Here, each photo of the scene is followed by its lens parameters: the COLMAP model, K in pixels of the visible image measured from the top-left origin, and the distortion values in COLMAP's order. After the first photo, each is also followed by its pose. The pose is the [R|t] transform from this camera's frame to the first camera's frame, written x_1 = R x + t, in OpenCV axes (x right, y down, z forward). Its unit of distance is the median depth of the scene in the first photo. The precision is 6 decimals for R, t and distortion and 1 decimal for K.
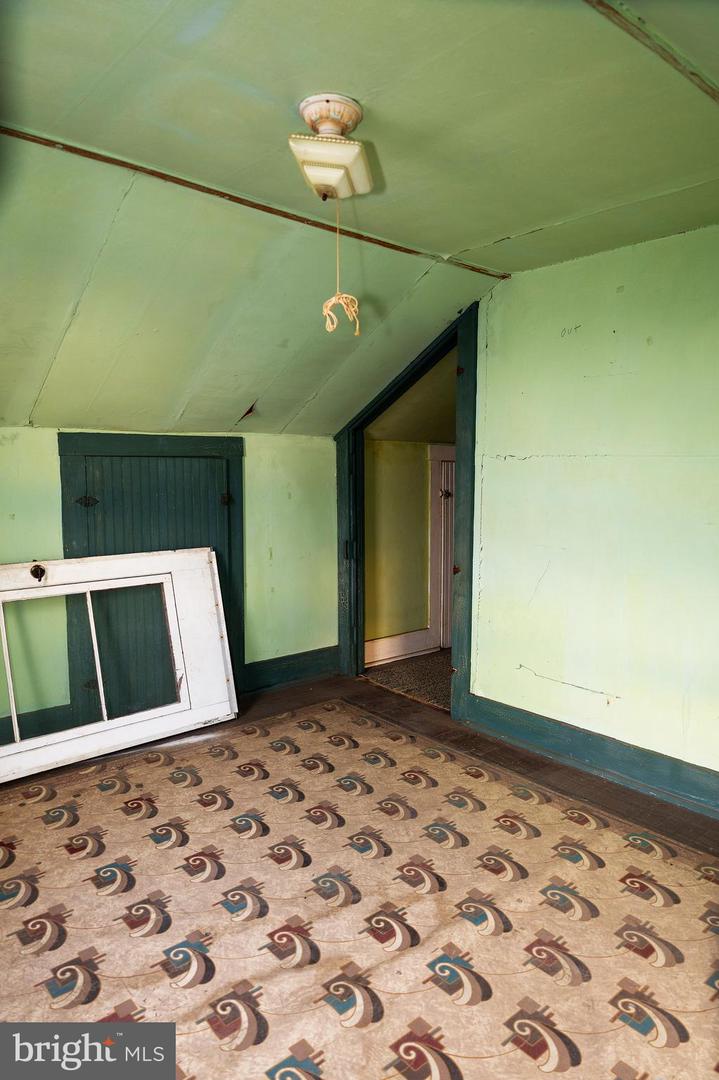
lens RADIAL K [[712.2, 0, 358.7], [0, 712.2, 540.2], [0, 0, 1]] dist [0.008251, 0.003347]
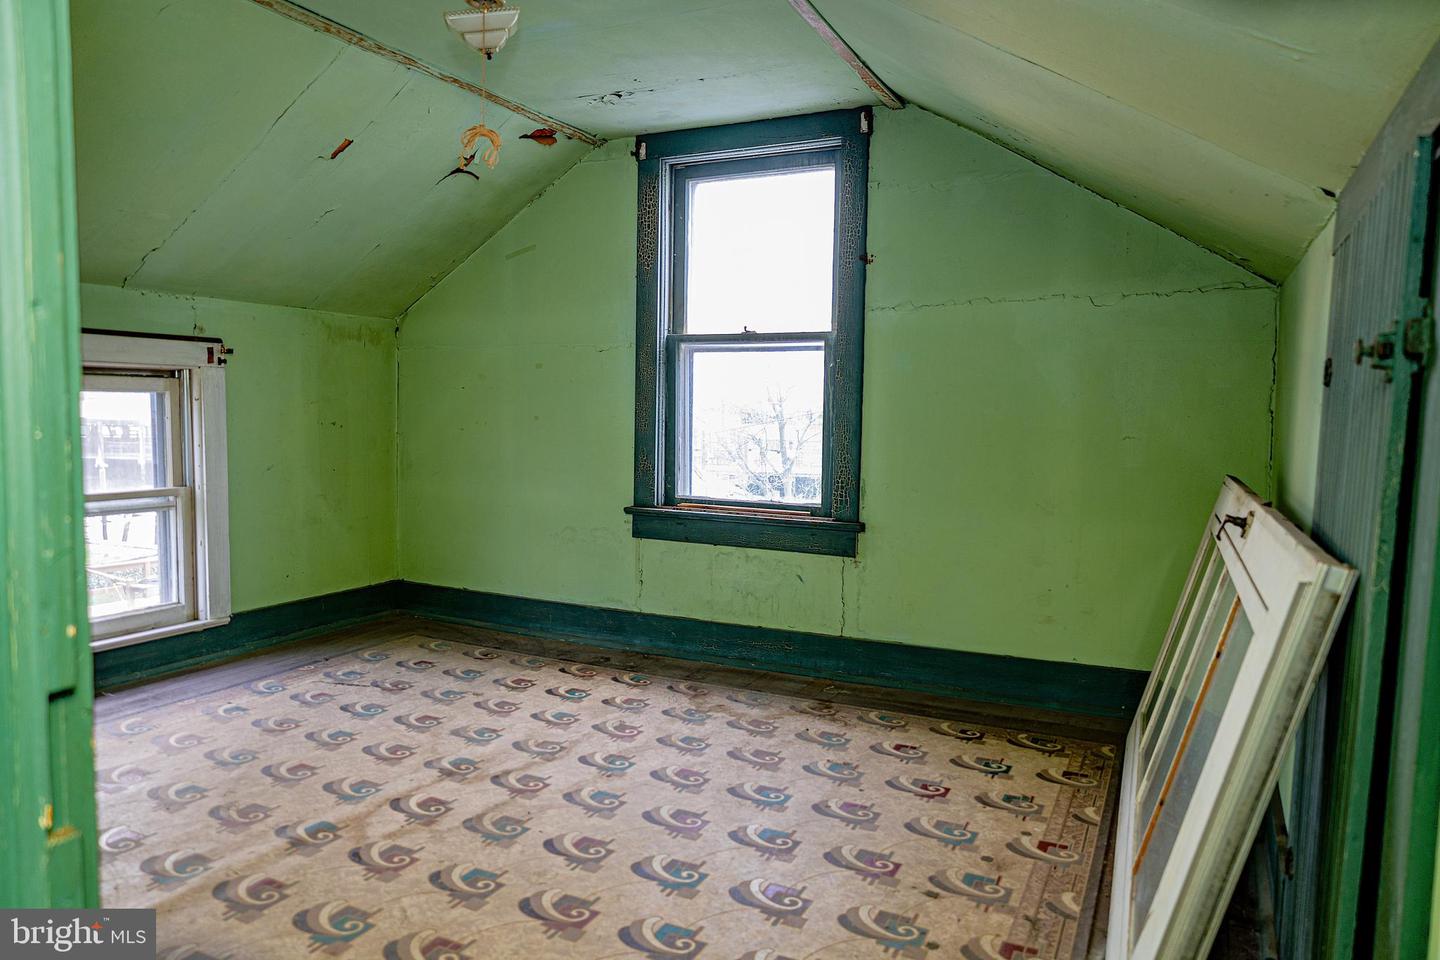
lens RADIAL K [[949.6, 0, 721.8], [0, 949.6, 489.2], [0, 0, 1]] dist [0.008251, 0.003347]
pose [[-0.923505, 0.011896, -0.383403, 0.134843], [-0.059339, 0.983057, 0.173432, -0.085700], [0.378970, 0.182916, -0.907151, 1.912763]]
